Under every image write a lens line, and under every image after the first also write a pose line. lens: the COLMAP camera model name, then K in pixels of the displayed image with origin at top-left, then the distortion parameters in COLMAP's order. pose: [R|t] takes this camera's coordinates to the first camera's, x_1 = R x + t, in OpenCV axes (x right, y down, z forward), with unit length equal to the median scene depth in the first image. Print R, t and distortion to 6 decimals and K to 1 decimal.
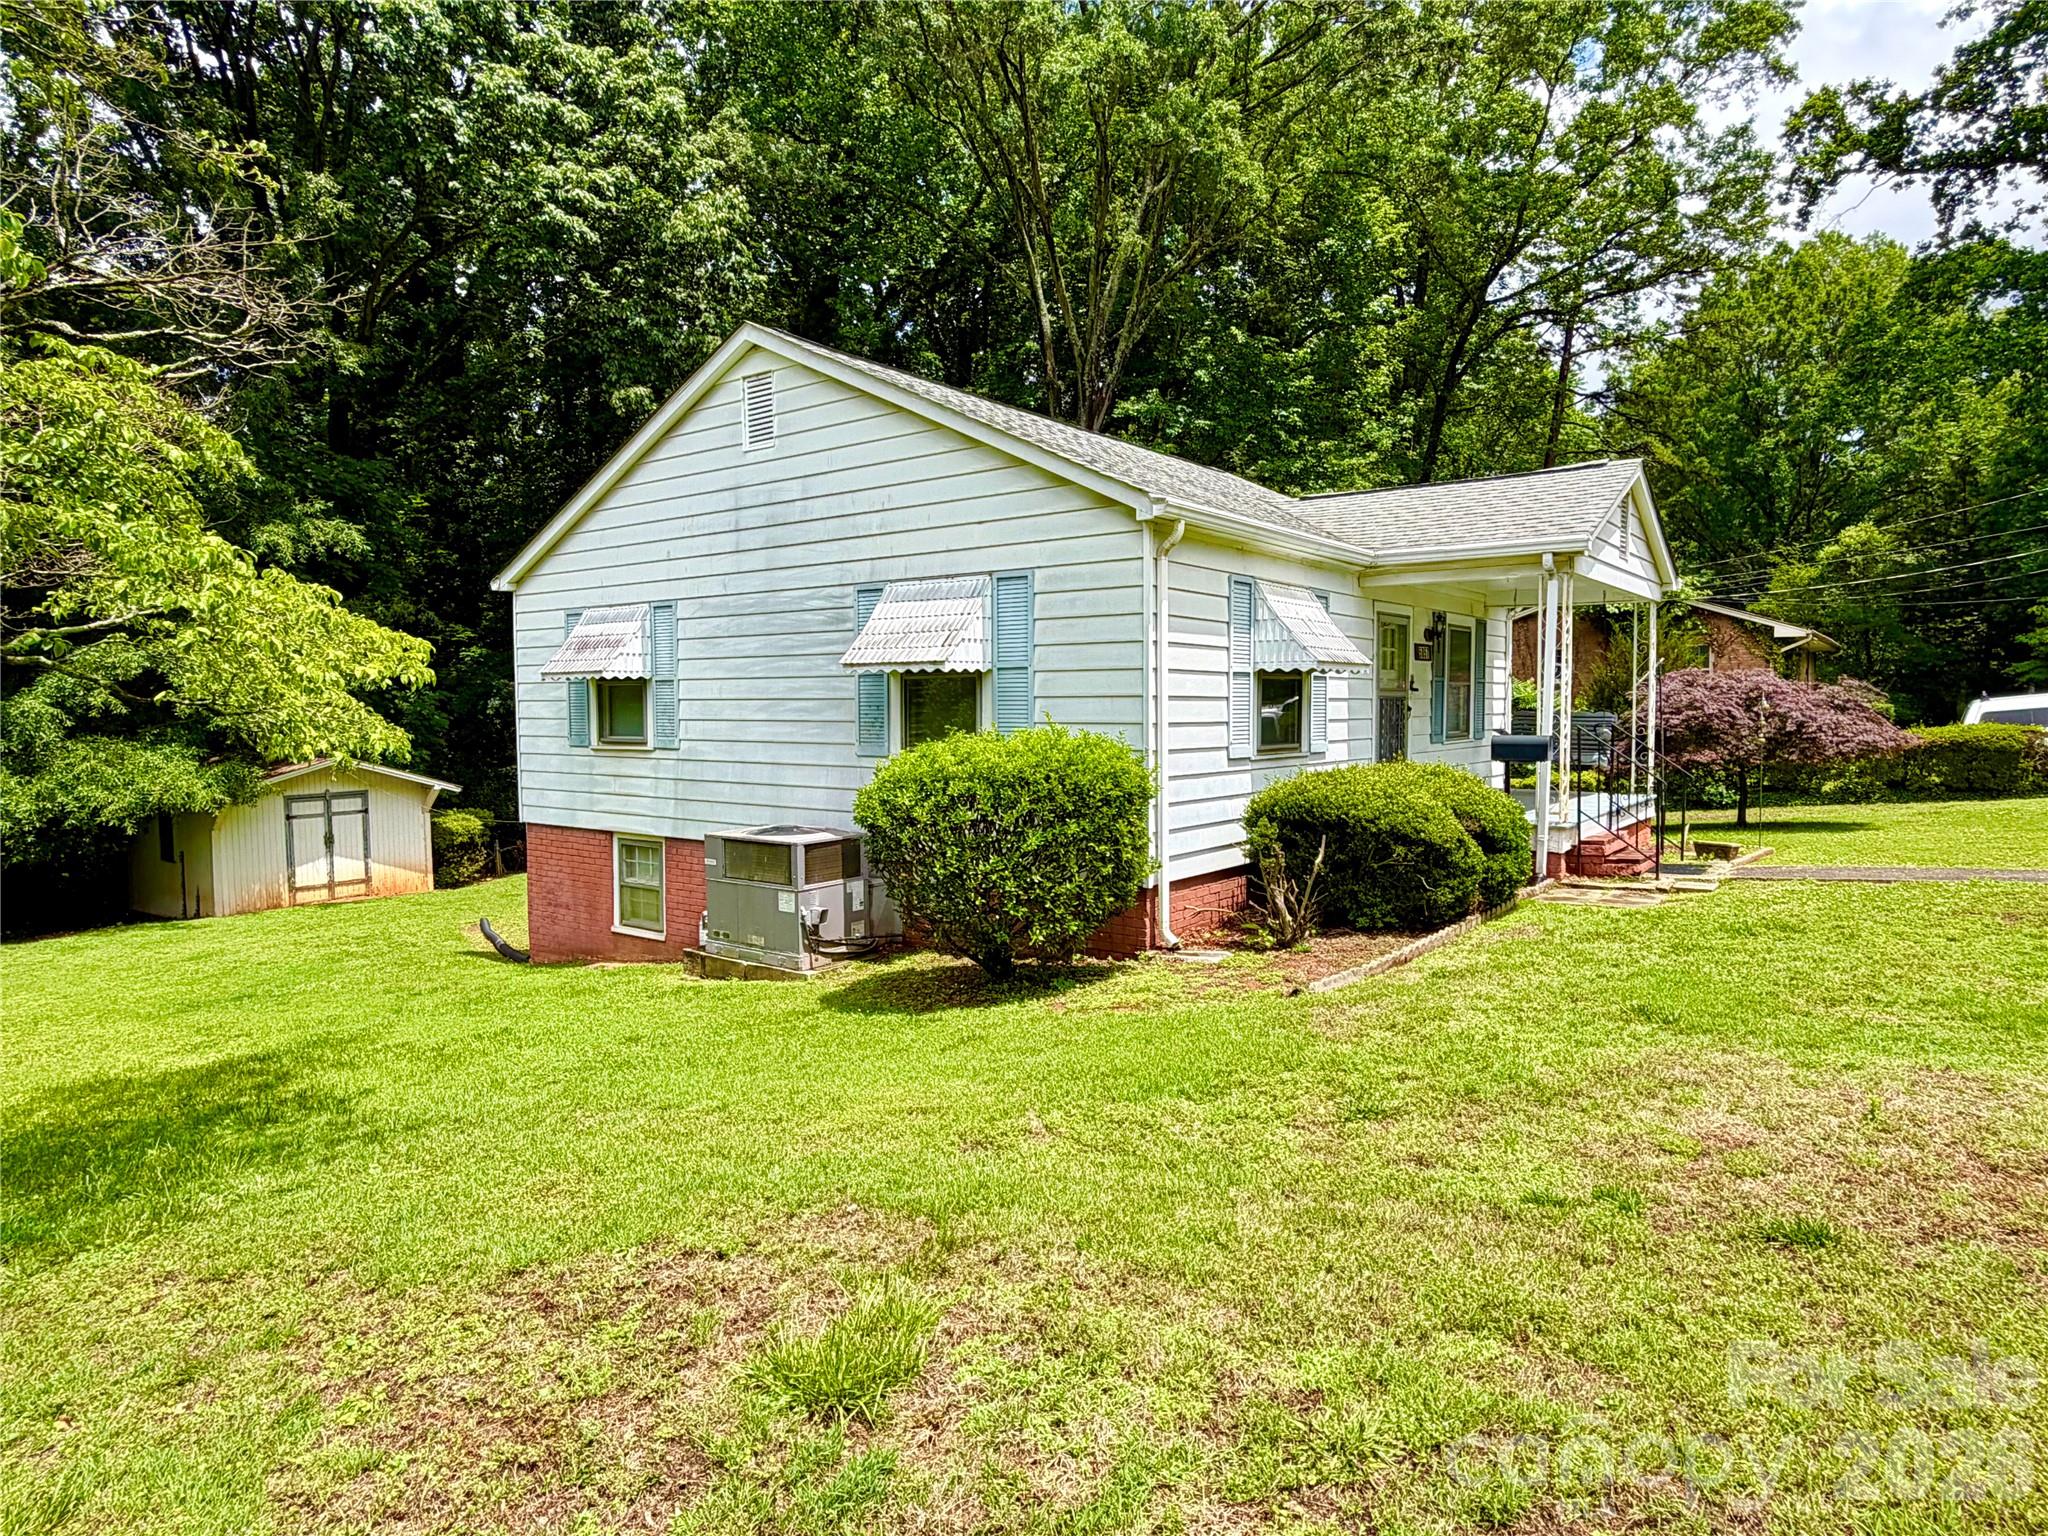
lens RADIAL K [[1224.5, 0, 1024.0], [0, 1224.5, 768.0], [0, 0, 1]] dist [-0.000749, 0.000479]
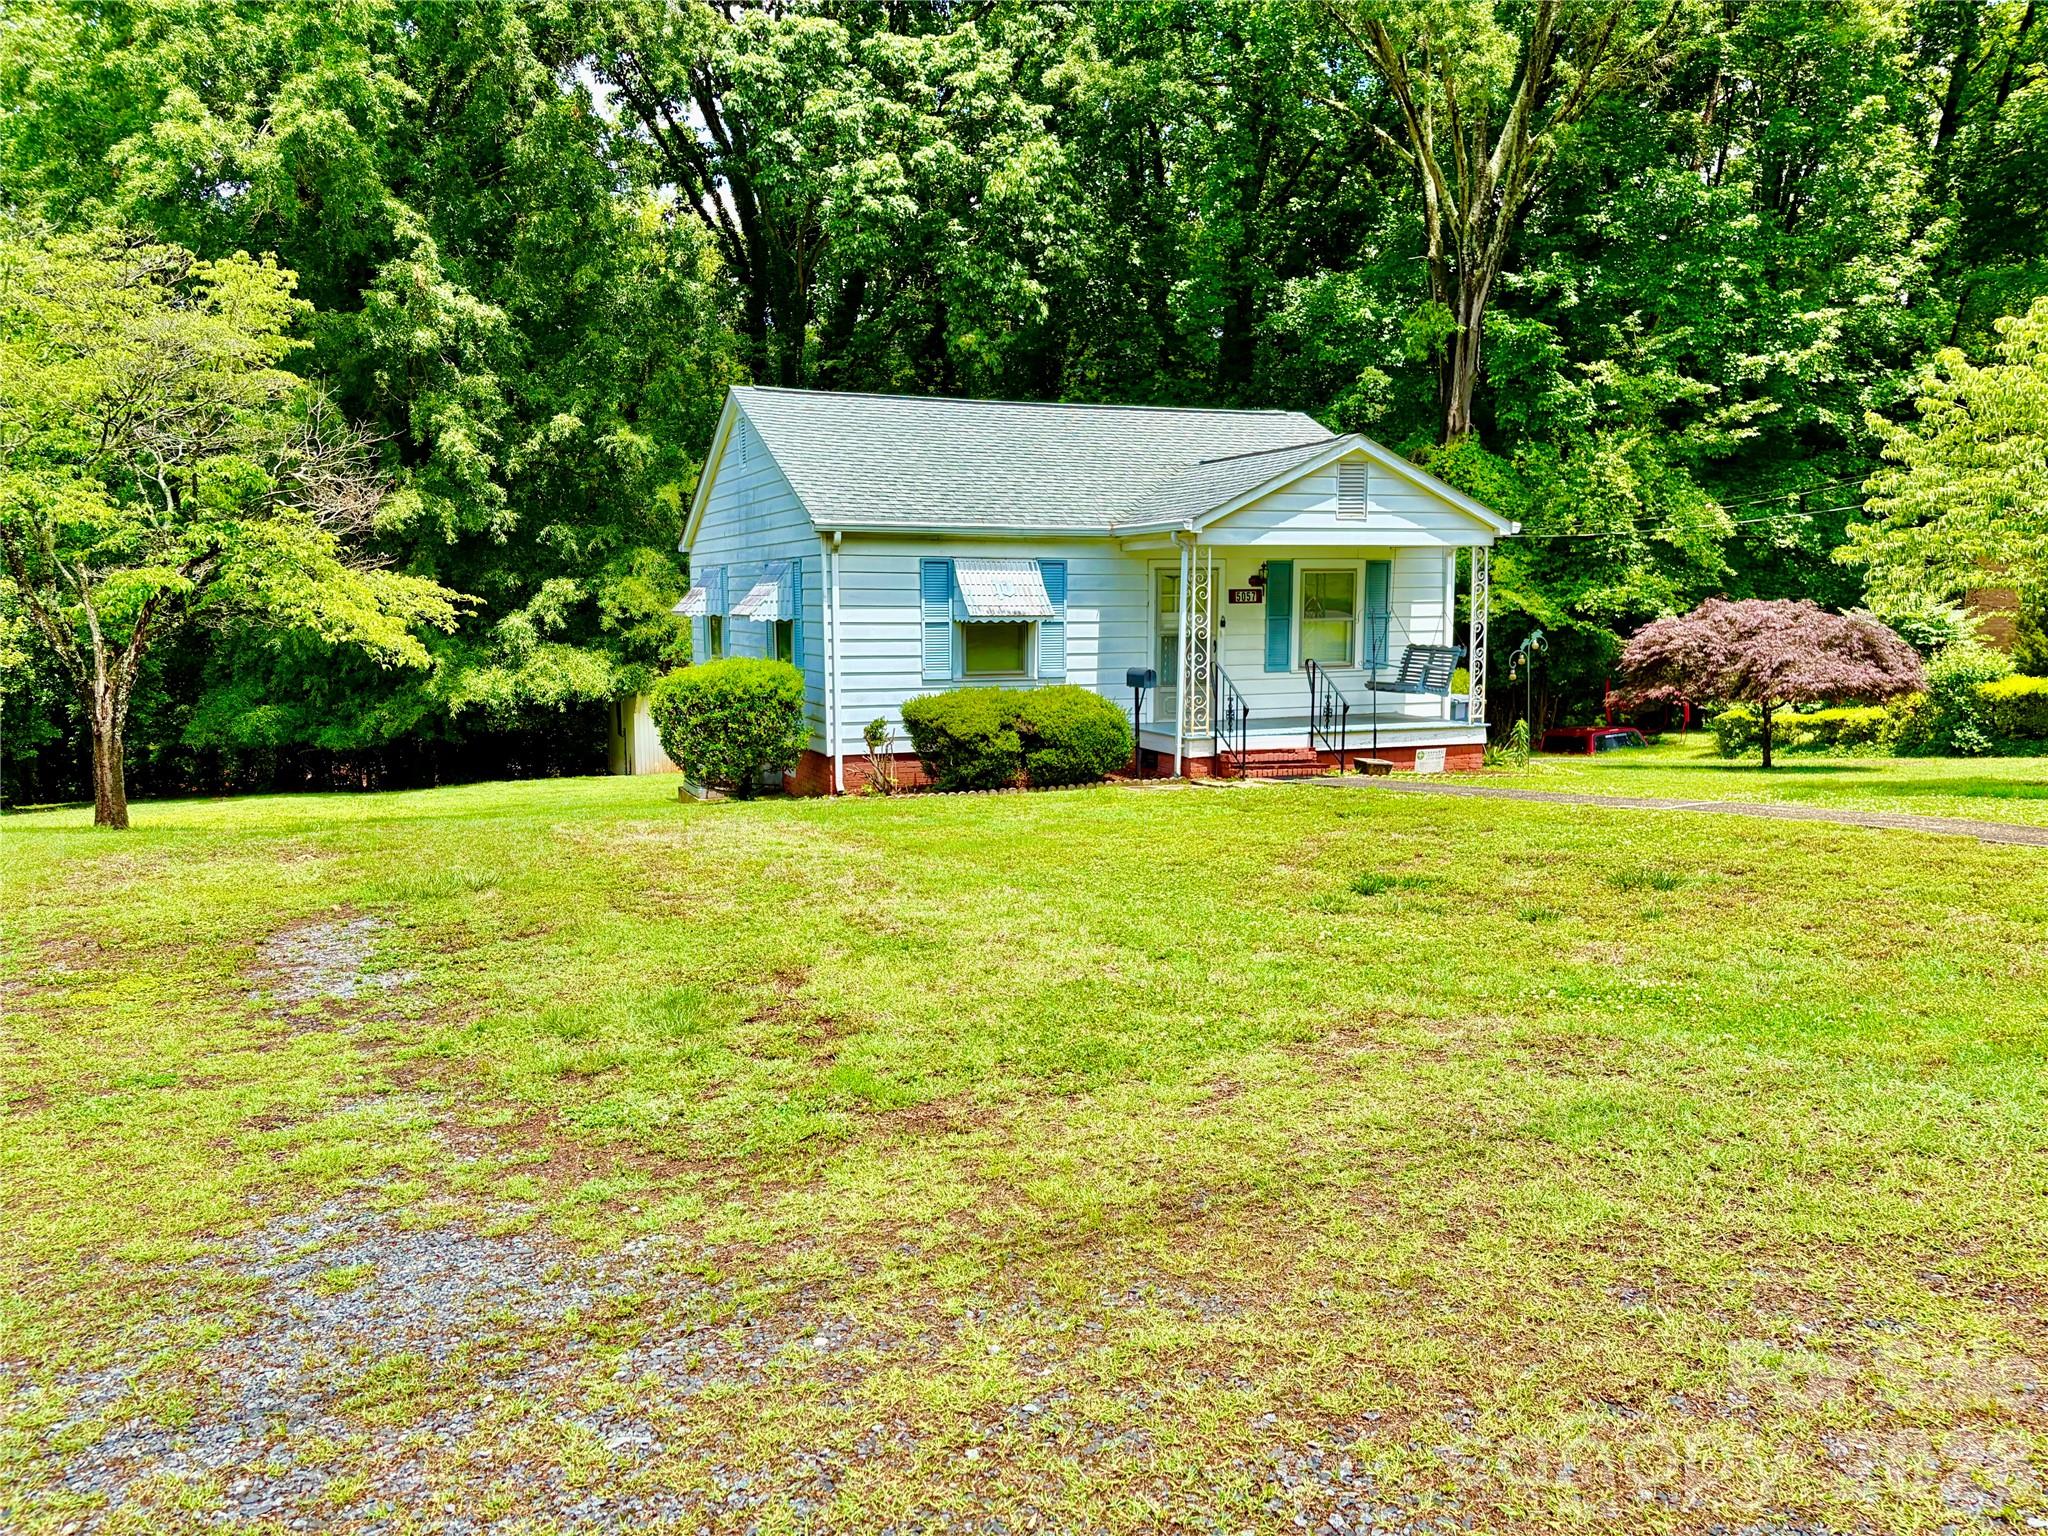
lens RADIAL K [[1651.4, 0, 1024.0], [0, 1651.4, 768.0], [0, 0, 1]] dist [0.063900, -0.004026]
pose [[0.854194, 0.055542, -0.516980, 0.368398], [-0.027546, 0.997716, 0.061675, -0.007584], [0.519224, -0.038442, 0.853773, -0.193363]]
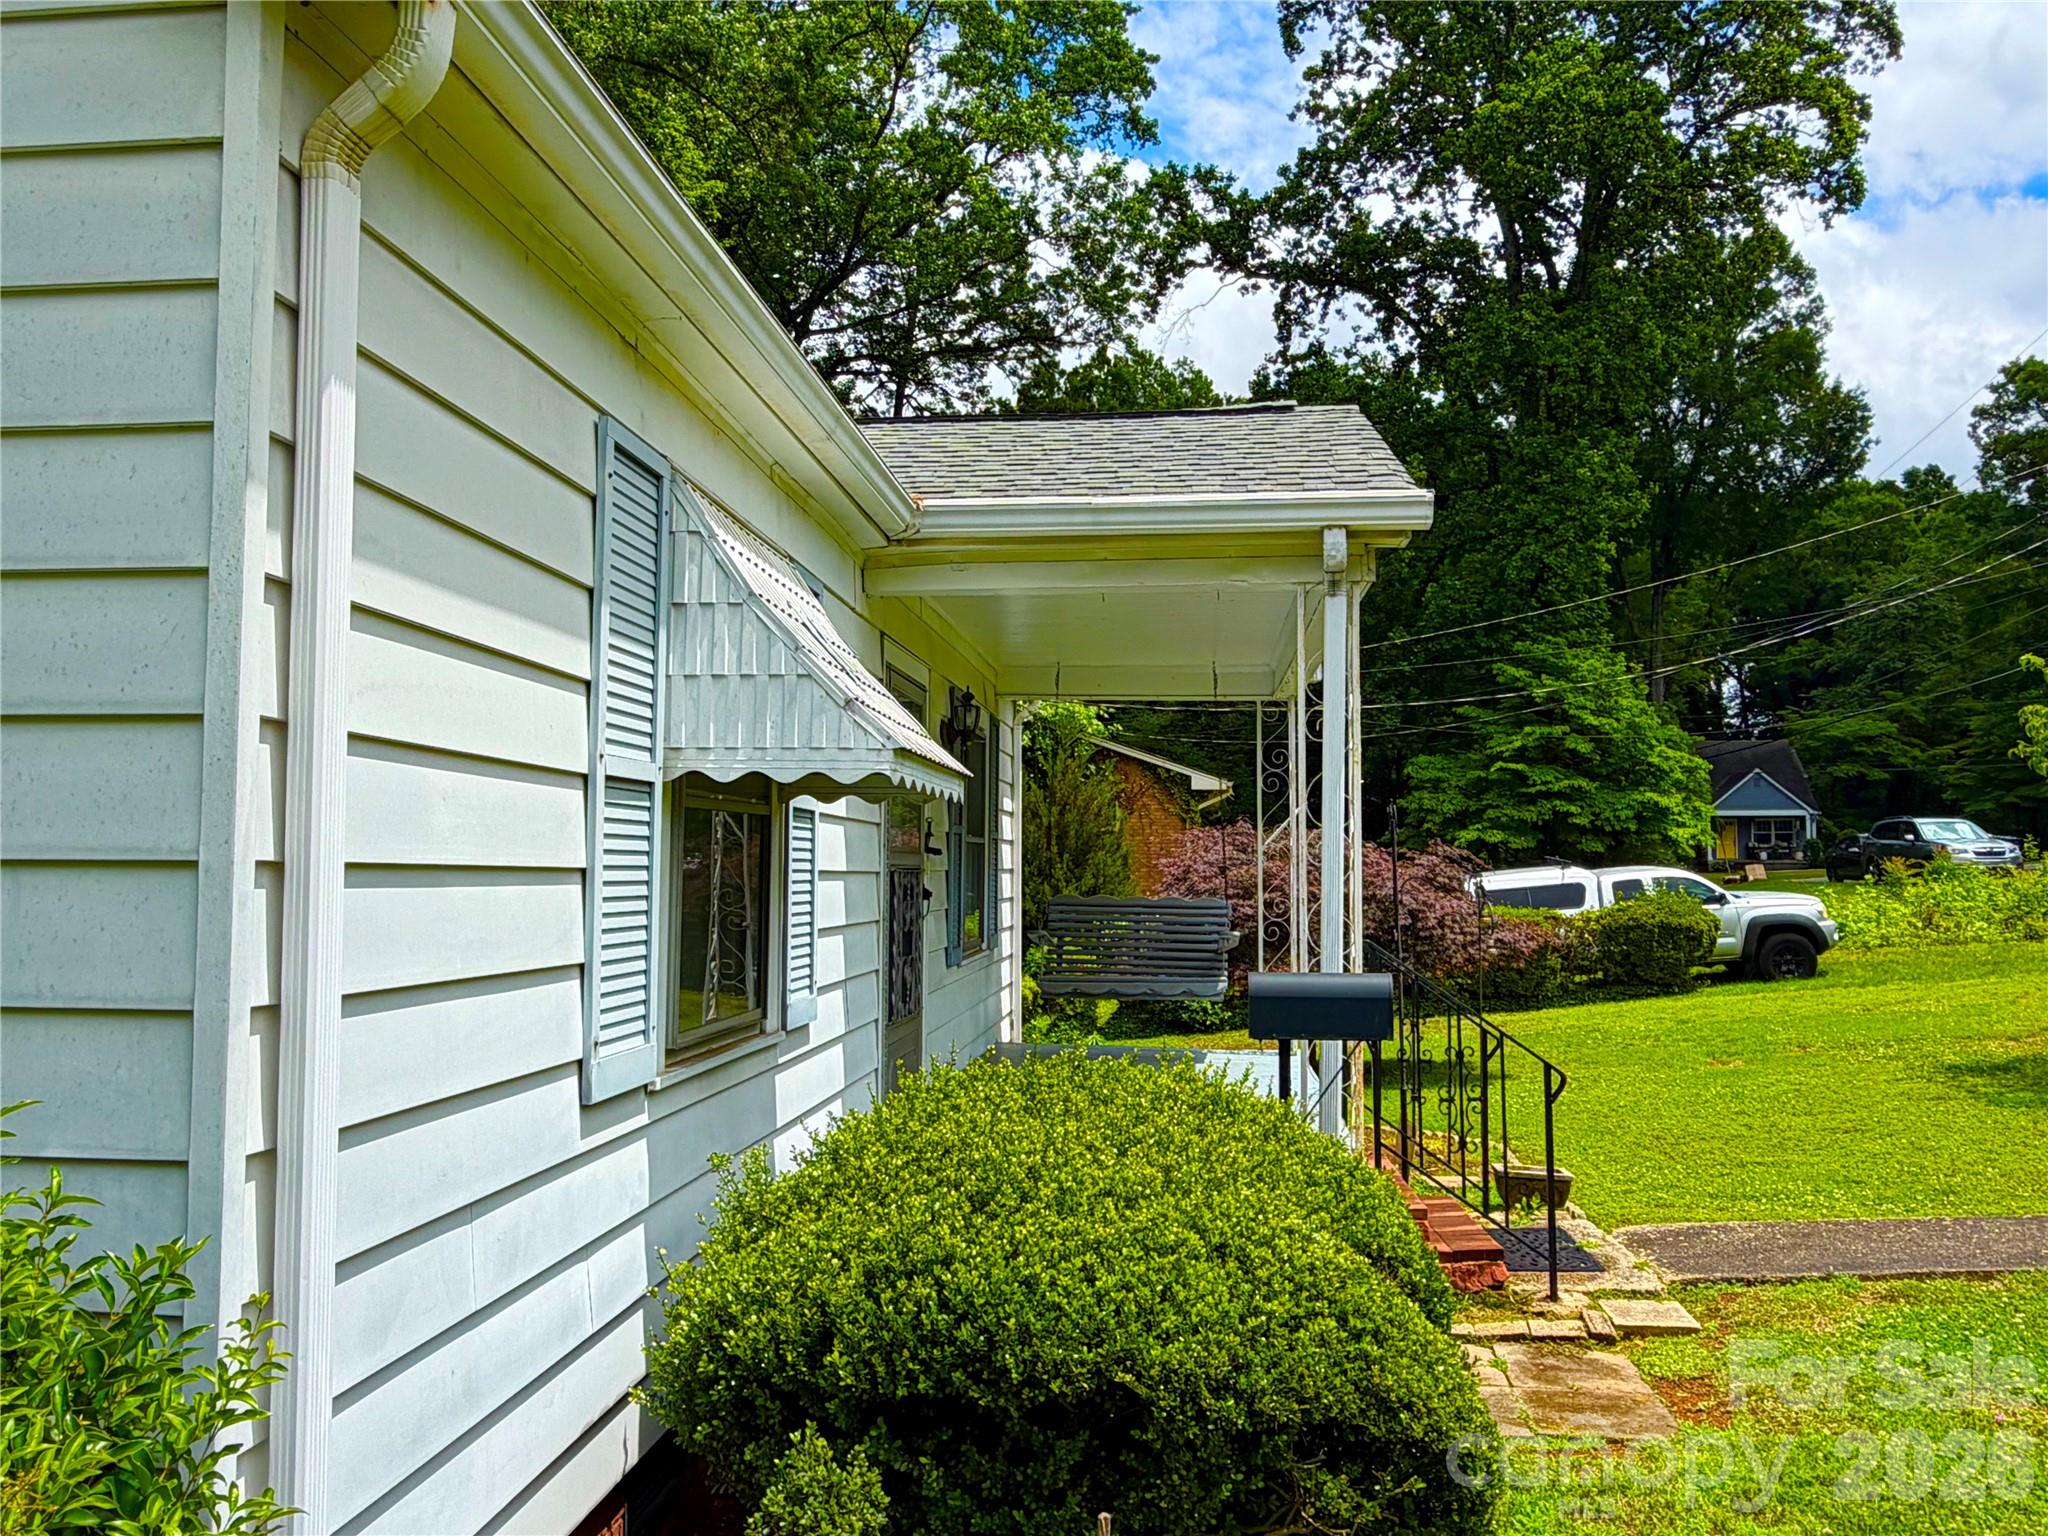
lens RADIAL K [[1534.5, 0, 1024.0], [0, 1534.5, 768.0], [0, 0, 1]] dist [0.023380, 0.000457]
pose [[0.855705, 0.042219, 0.515740, 0.020742], [0.018743, 0.993483, -0.112425, -0.011150], [-0.517125, 0.105869, 0.849337, 0.183425]]
